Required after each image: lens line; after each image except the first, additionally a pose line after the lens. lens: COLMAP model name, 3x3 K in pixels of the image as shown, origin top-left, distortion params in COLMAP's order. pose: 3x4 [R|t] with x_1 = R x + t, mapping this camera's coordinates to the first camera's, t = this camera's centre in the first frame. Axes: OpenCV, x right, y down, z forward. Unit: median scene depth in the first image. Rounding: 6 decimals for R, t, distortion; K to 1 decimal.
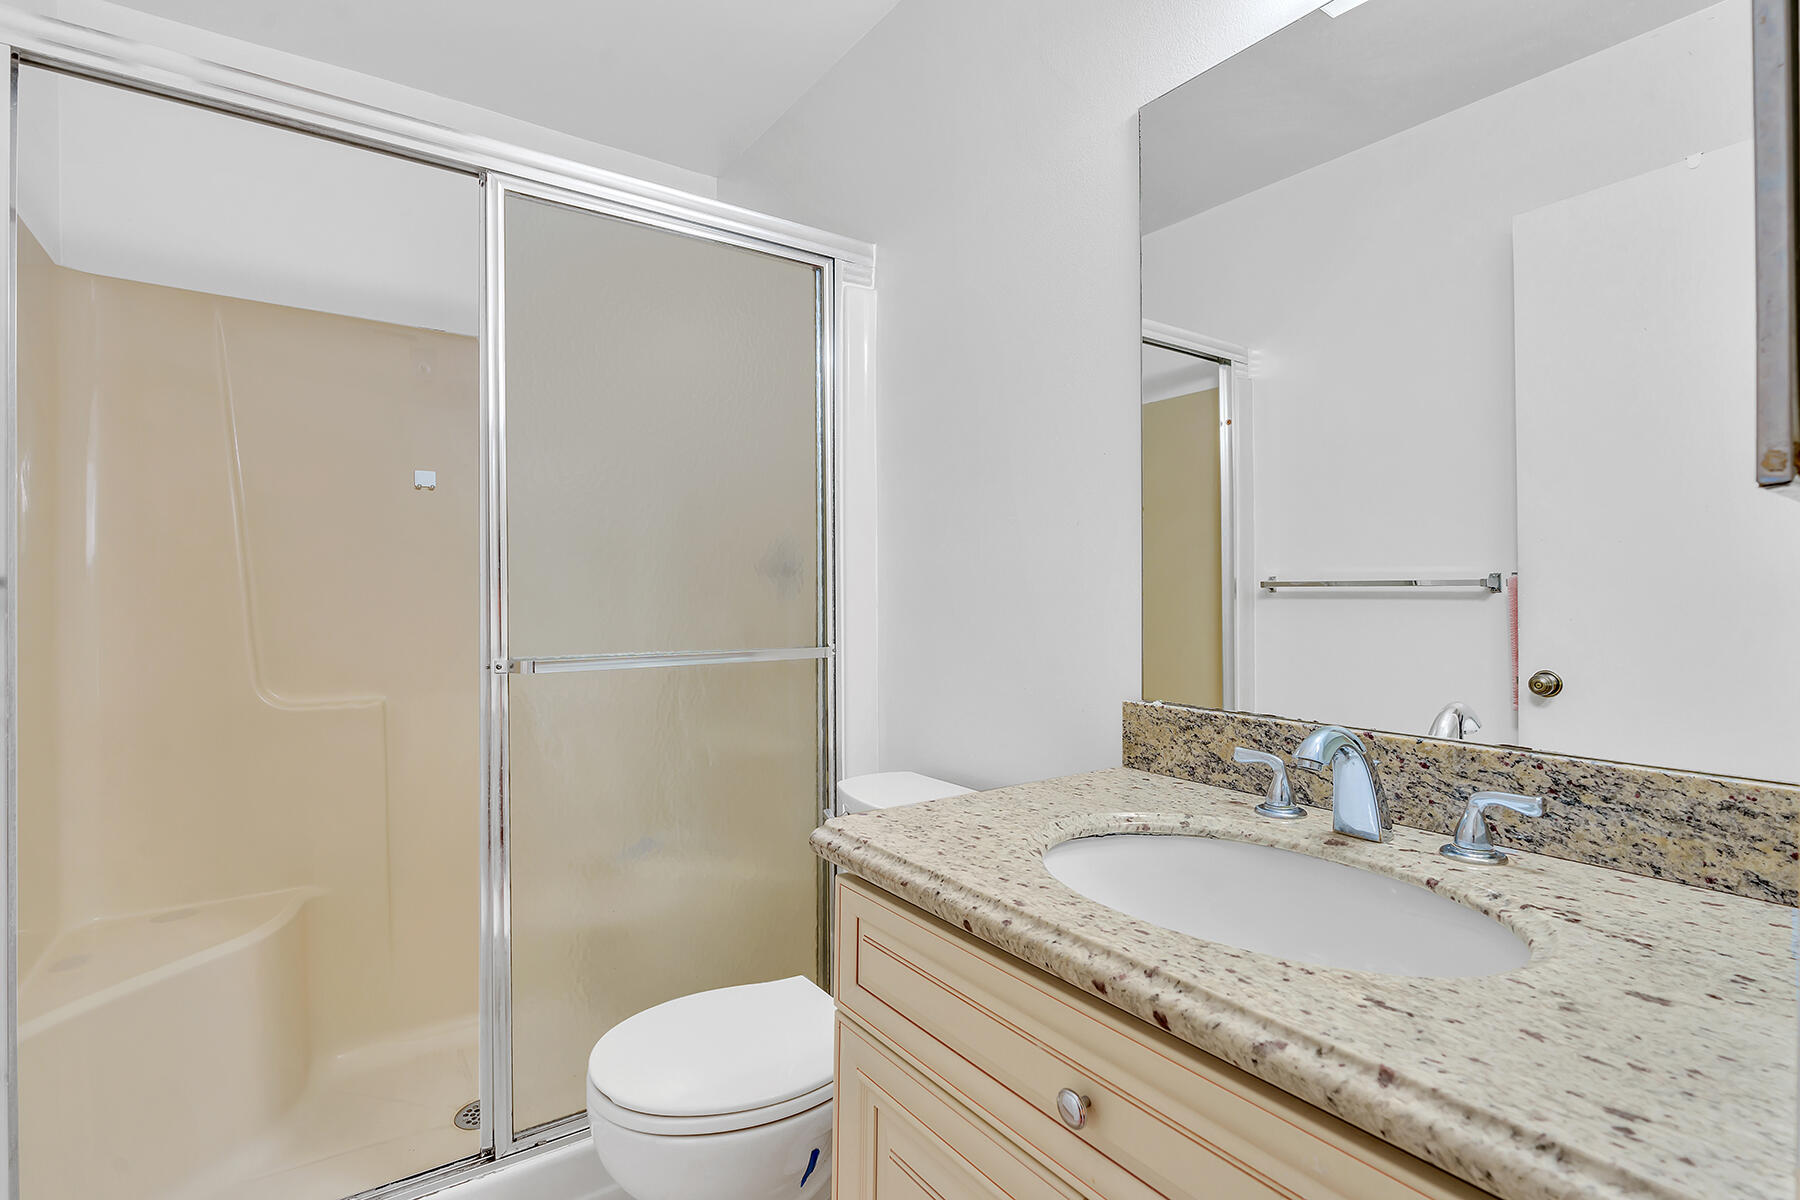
lens RADIAL K [[845.7, 0, 903.0], [0, 845.7, 595.3], [0, 0, 1]] dist [-0.018244, 0.005541]
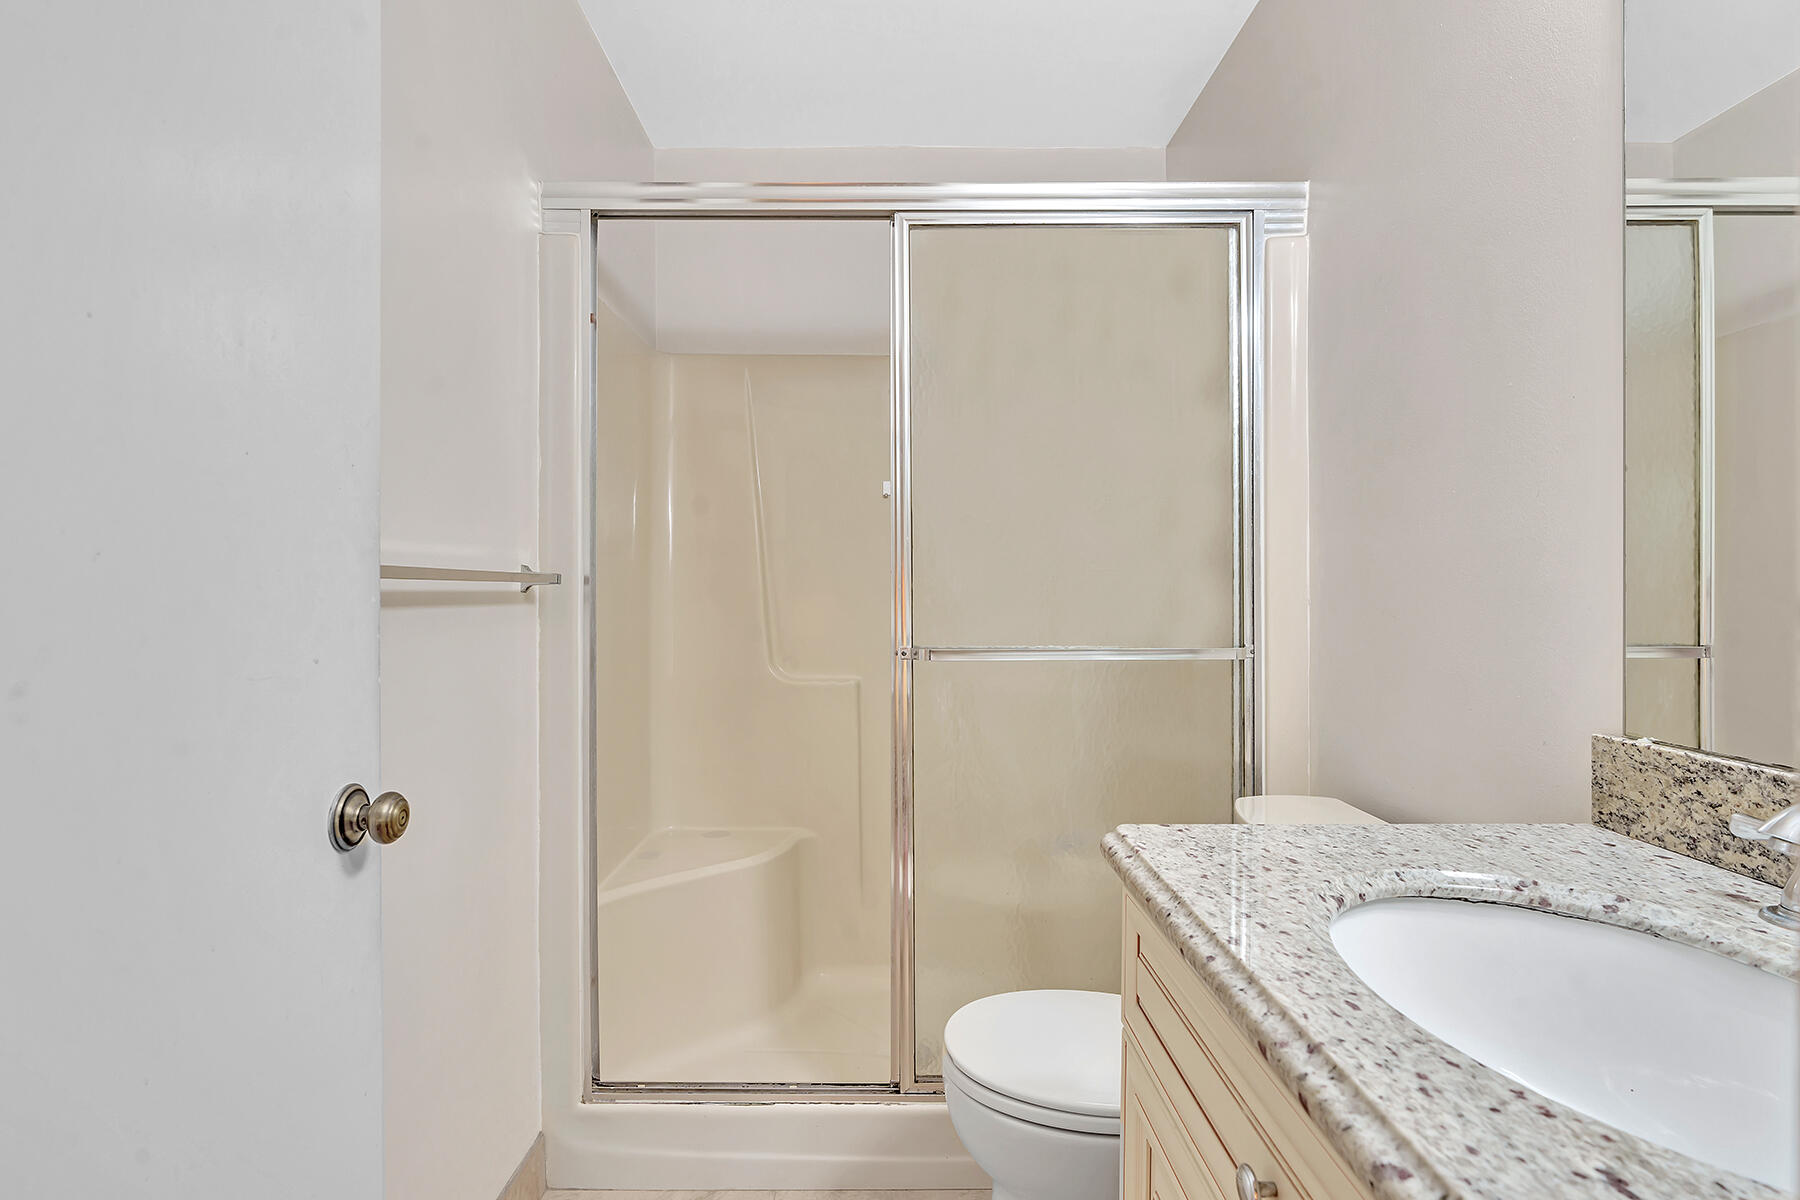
lens RADIAL K [[930.6, 0, 991.2], [0, 930.6, 596.7], [0, 0, 1]] dist [0.003407, 0.003472]
pose [[0.822325, 0.003937, -0.569004, 0.352519], [-0.001695, 0.999989, 0.004470, 0.004326], [0.569016, -0.002711, 0.822322, 0.051030]]
